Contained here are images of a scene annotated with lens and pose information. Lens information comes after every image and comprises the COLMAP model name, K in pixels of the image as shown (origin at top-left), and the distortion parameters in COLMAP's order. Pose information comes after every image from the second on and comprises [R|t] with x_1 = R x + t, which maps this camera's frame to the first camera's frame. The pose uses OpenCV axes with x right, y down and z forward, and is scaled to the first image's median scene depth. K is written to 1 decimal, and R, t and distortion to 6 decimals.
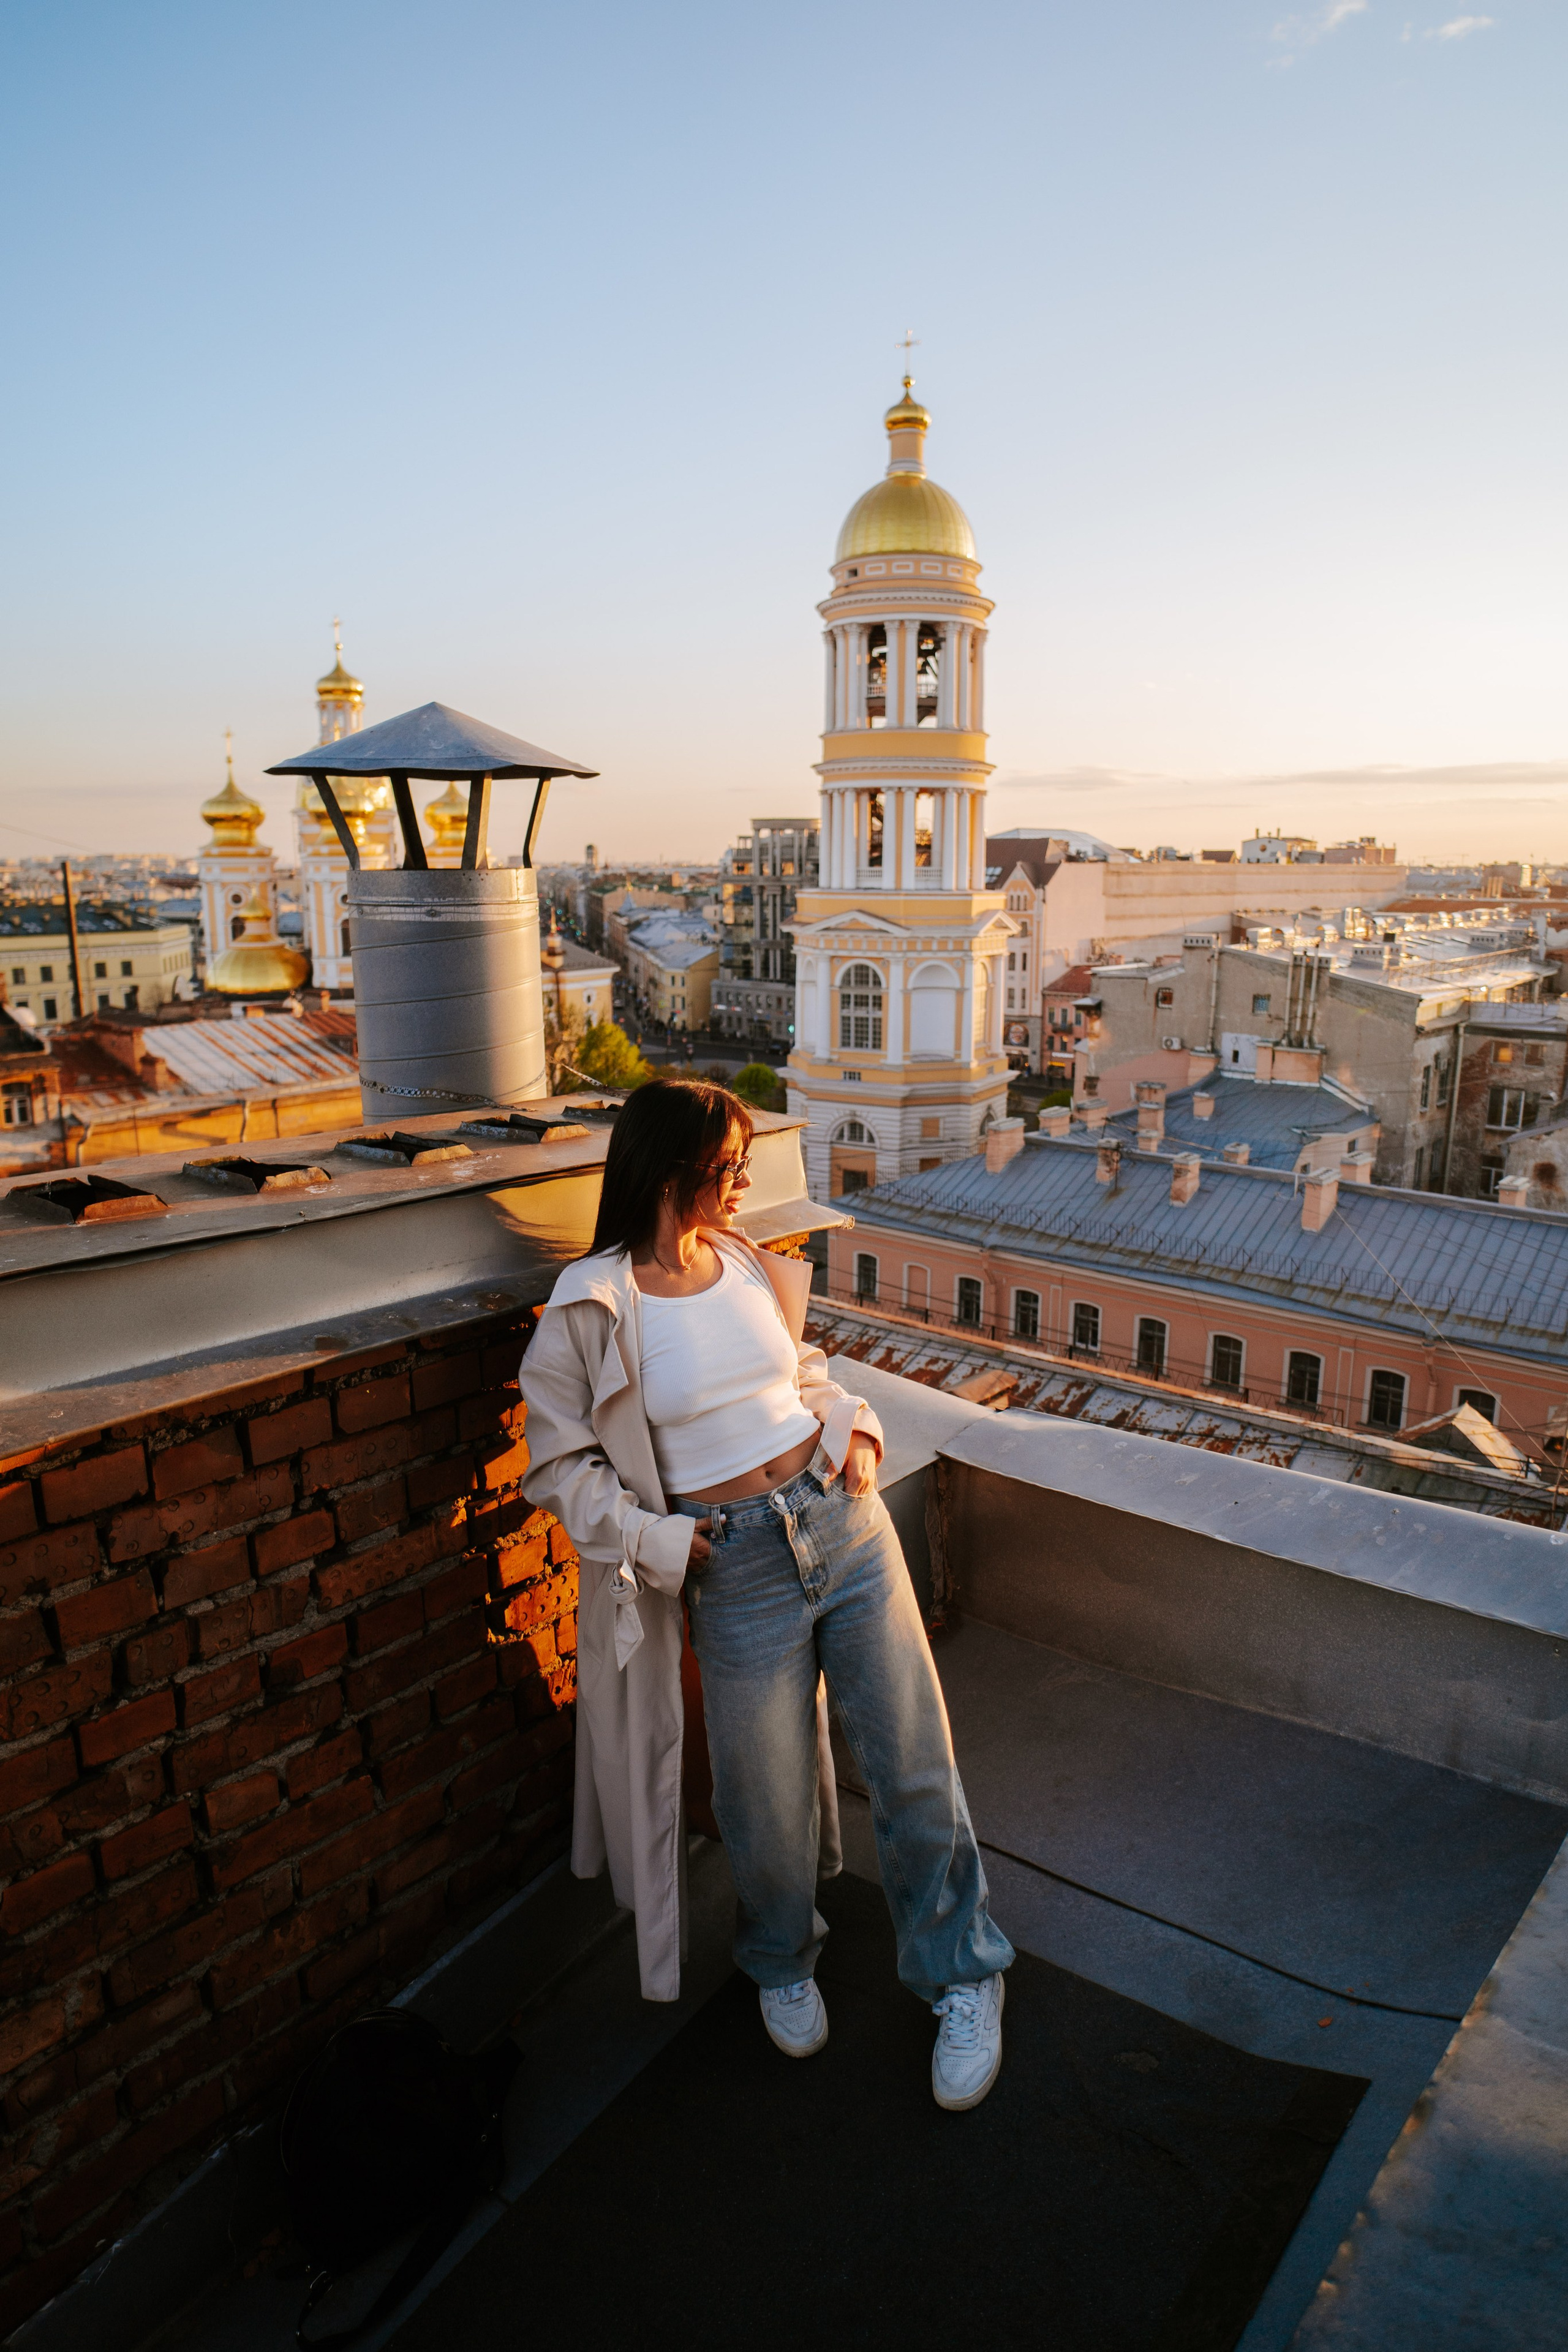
lens RADIAL K [[1374.6, 0, 801.3], [0, 1374.6, 1155.0], [0, 0, 1]] dist [-0.065804, 0.044049]
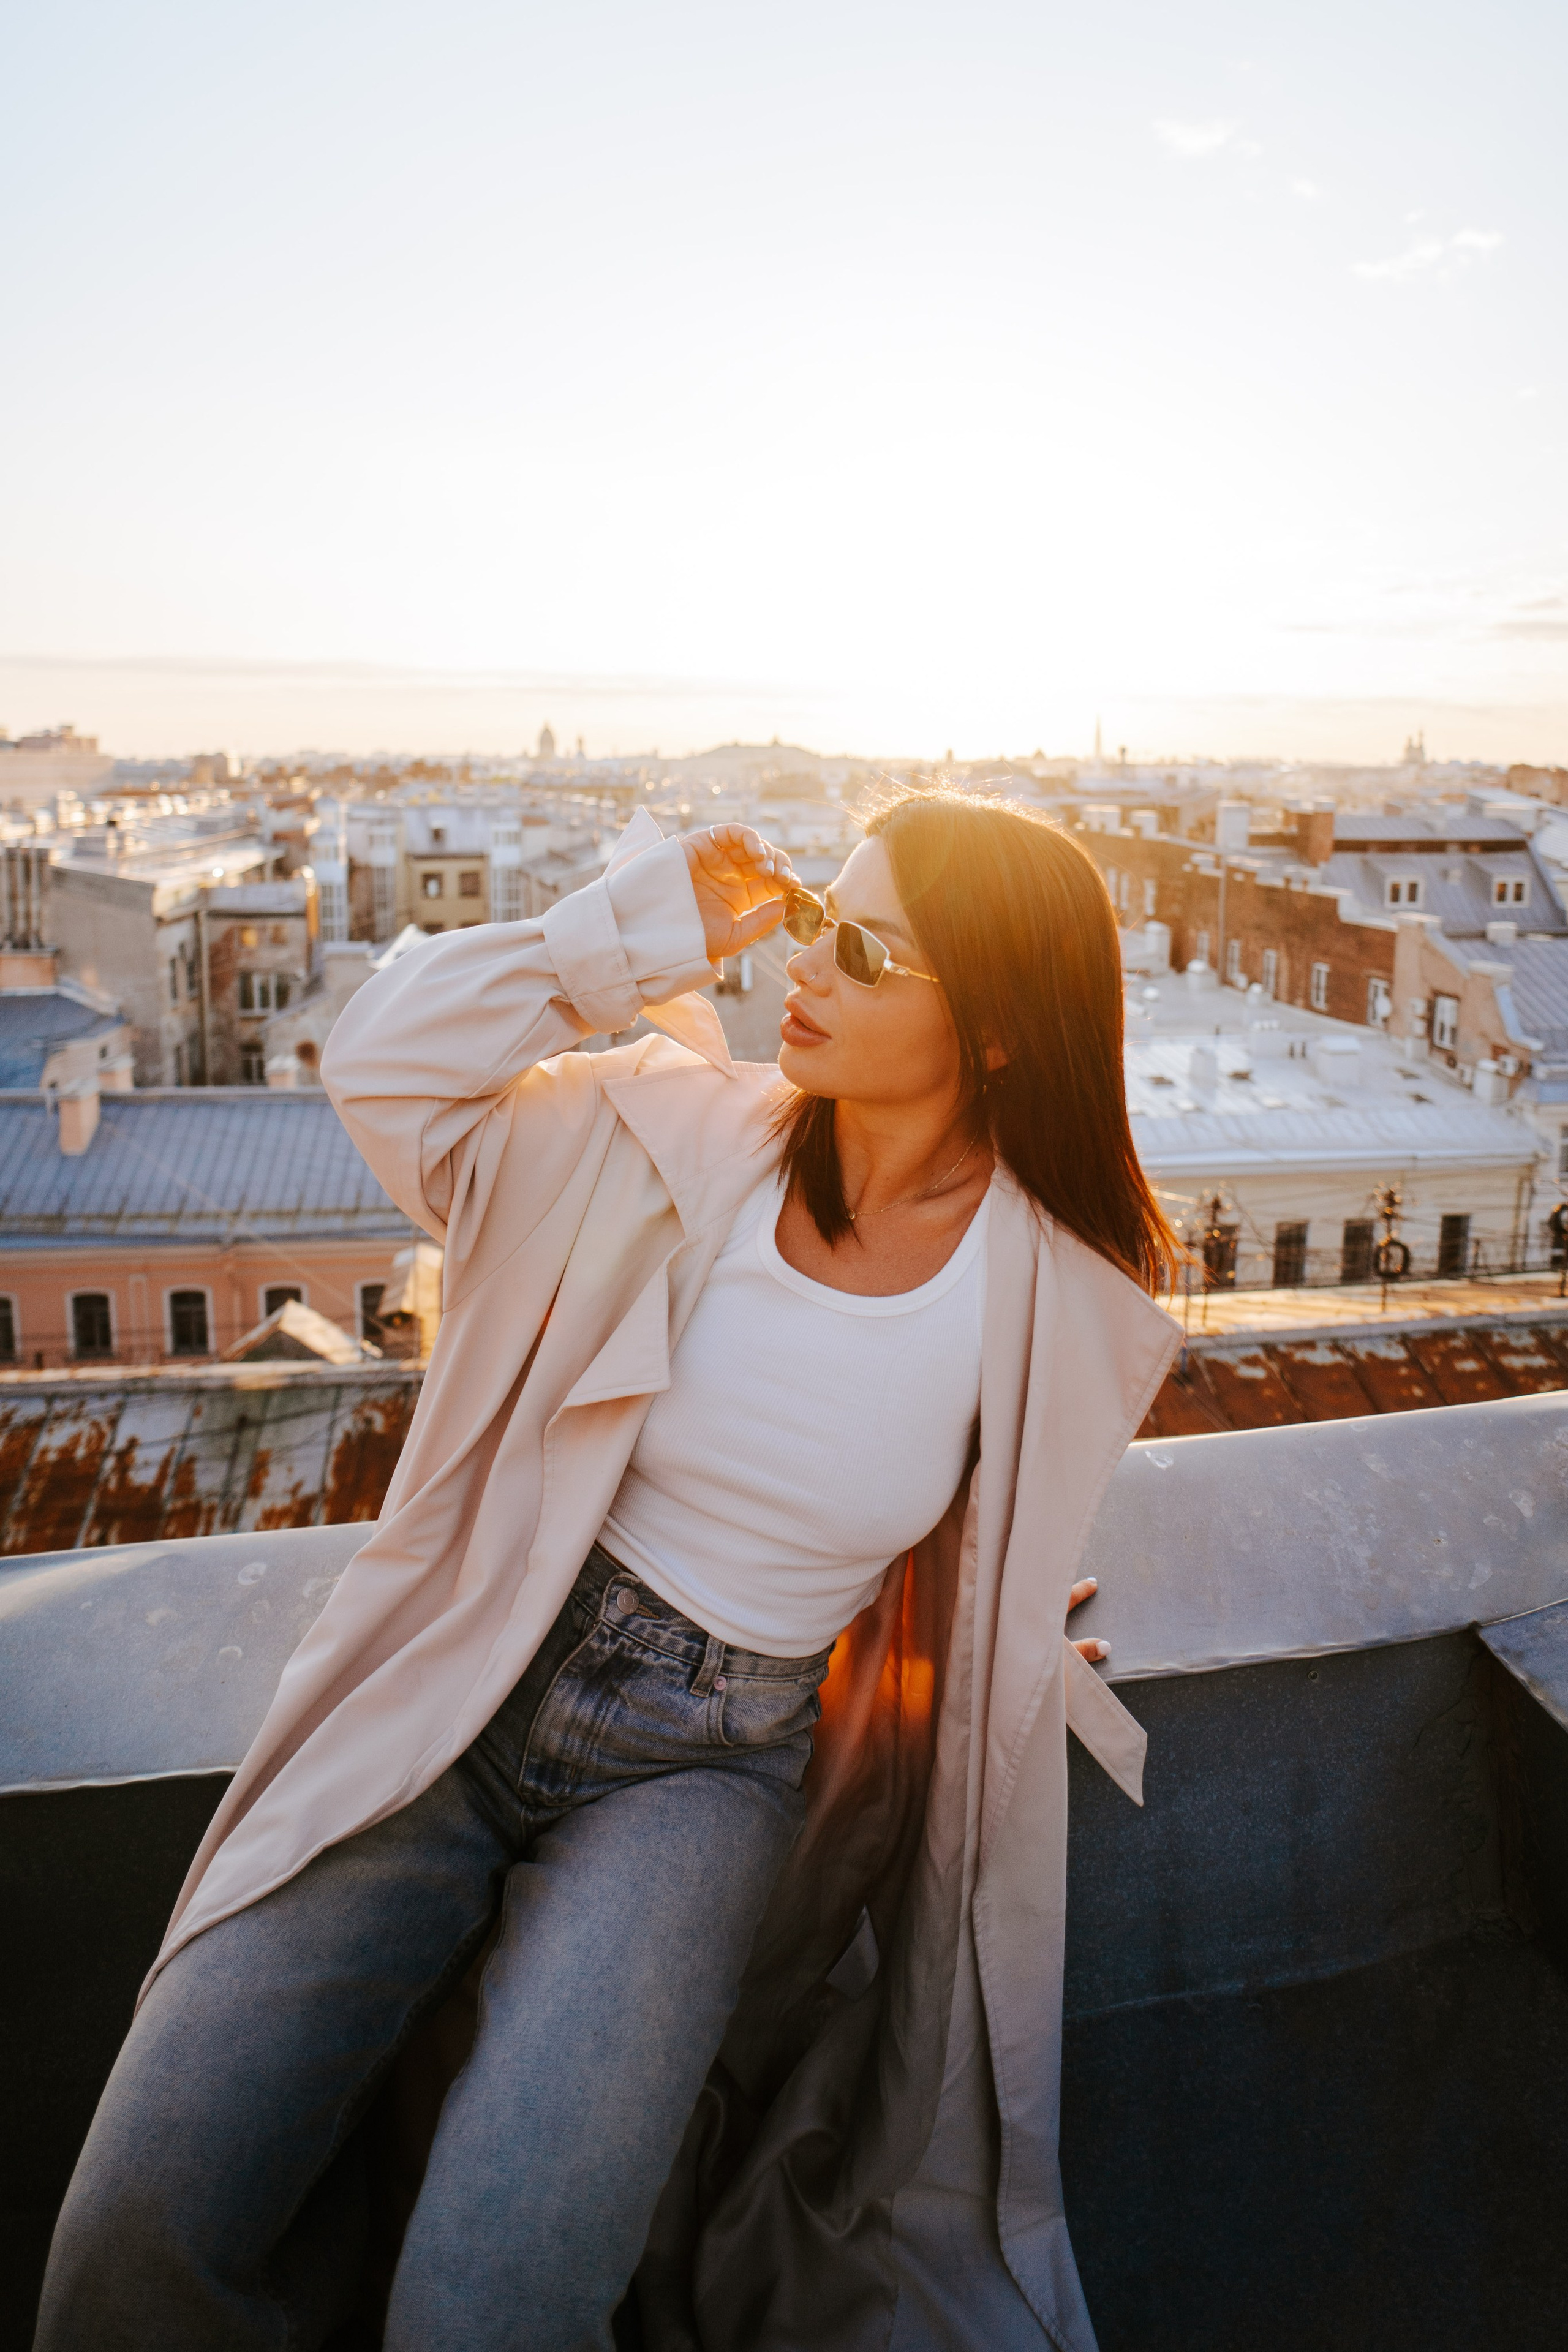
lens RADIAL K [[1449.9, 0, 789.3], [0, 1449.9, 962.0], [0, 0, 1]] dist [-0.050091, 0.003577]
pose [[0.659055, -0.094127, 0.746181, 0.001398], [0.144761, 0.989462, -0.003043, 0.001633], [-0.738032, 0.110023, 0.665736, 0.017947]]
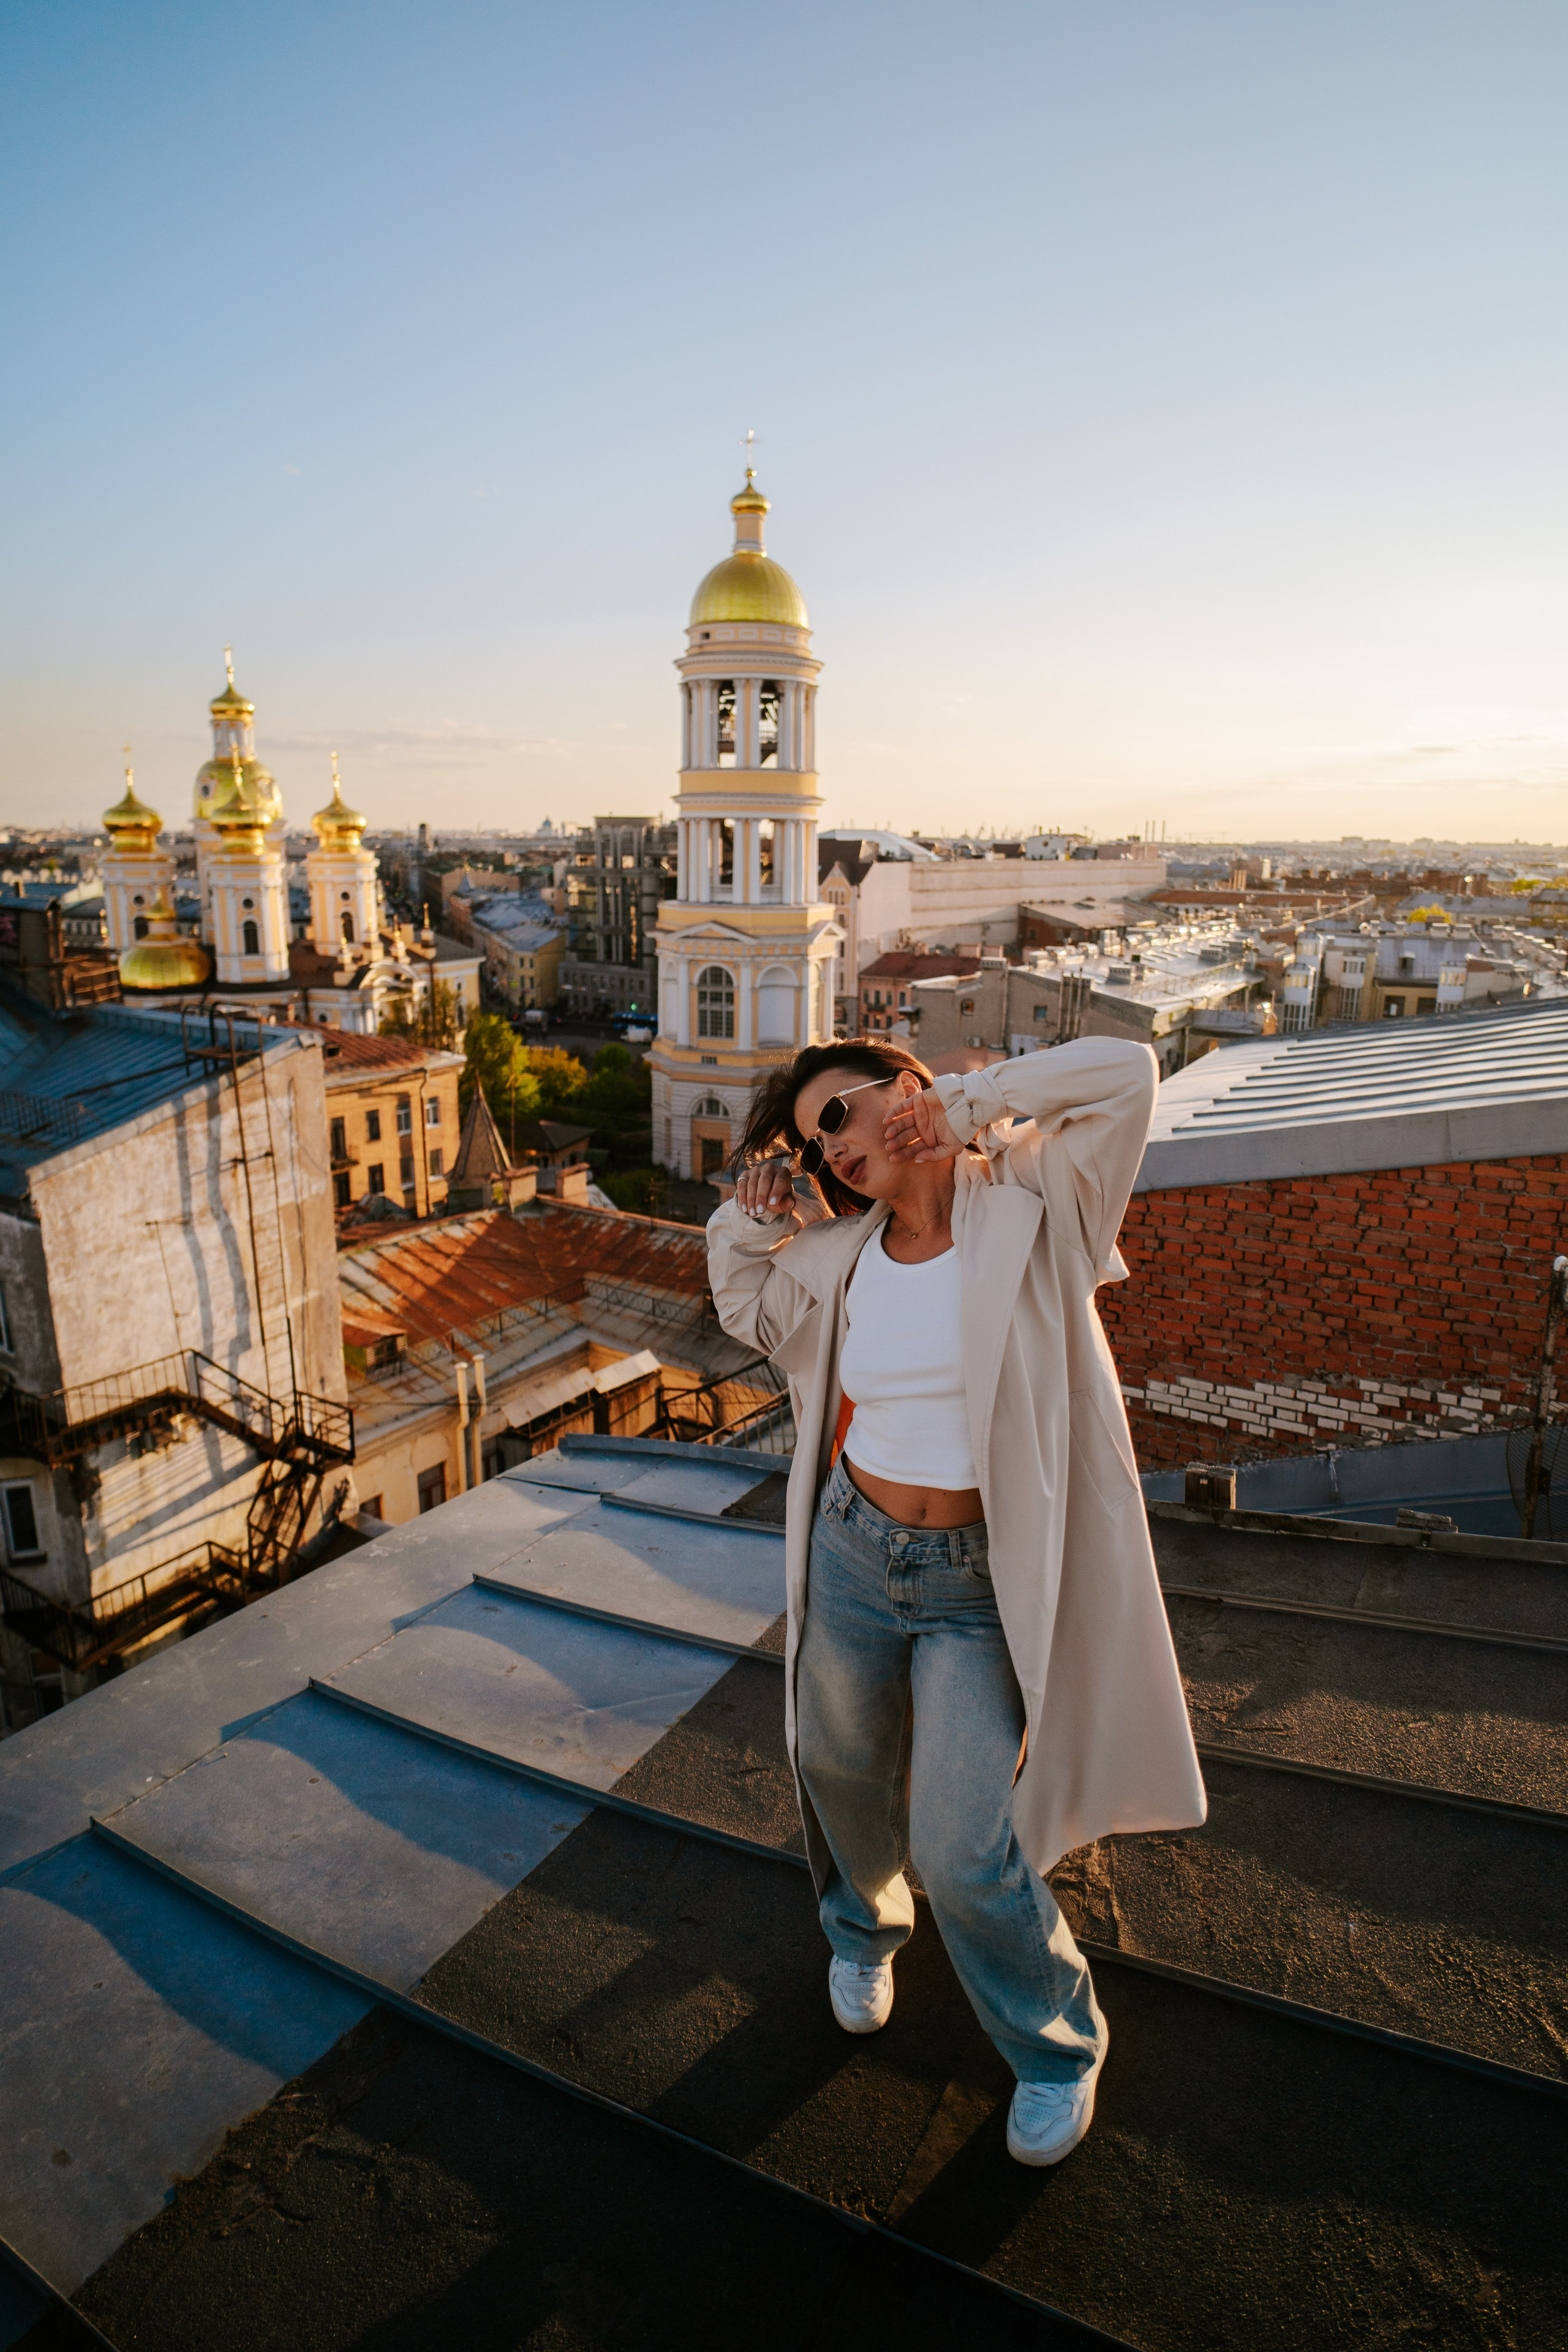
lens RADIAL K [[1308.3, 0, 799.4], [0, 1308.3, 1148.1], [0, 0, 1]] dist [-0.062921, 0.035480]
pose [[0.990574, -0.019309, 0.135612, -0.043611], [0.015574, 0.999471, 0.028553, -0.013432], [-0.136091, -0.026172, 0.990351, -0.143495]]
